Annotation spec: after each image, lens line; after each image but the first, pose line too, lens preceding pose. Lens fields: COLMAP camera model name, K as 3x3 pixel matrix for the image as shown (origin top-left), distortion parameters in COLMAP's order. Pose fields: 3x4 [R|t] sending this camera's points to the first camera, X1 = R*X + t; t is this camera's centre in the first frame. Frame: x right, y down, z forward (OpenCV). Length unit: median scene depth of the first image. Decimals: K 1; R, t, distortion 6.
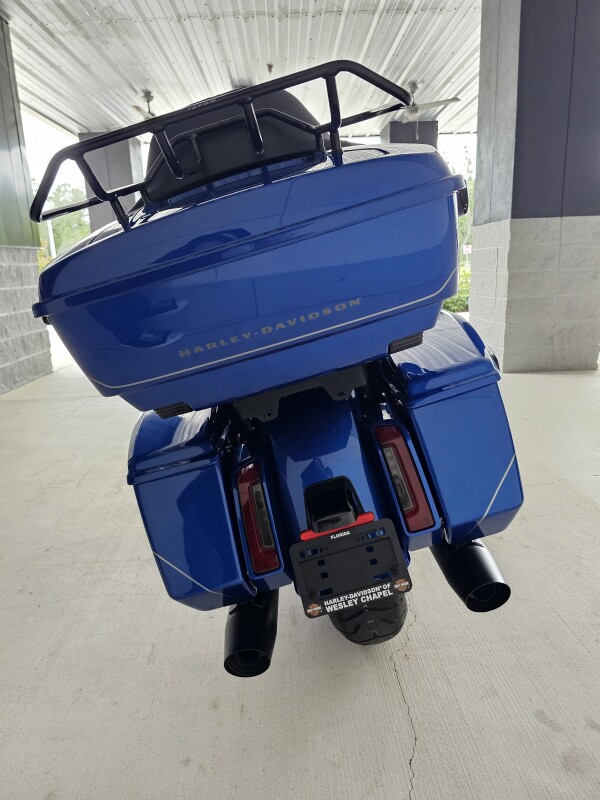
lens RADIAL K [[536.3, 0, 300.0], [0, 536.3, 400.0], [0, 0, 1]] dist [0.046226, -0.052486]
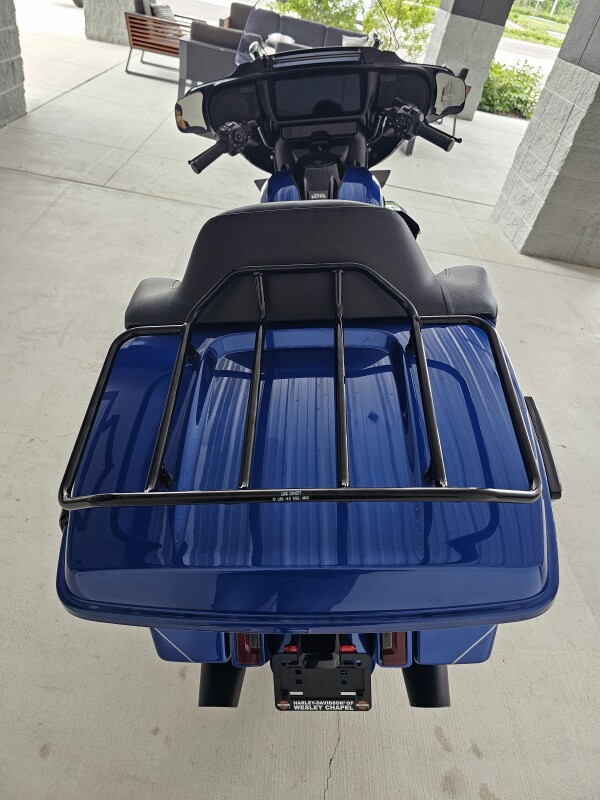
lens RADIAL K [[536.3, 0, 300.0], [0, 536.3, 400.0], [0, 0, 1]] dist [0.046226, -0.052486]
pose [[0.974570, 0.201942, 0.097122, -0.153621], [-0.224080, 0.880640, 0.417447, -0.565599], [-0.001229, -0.428594, 0.903496, 0.193585]]
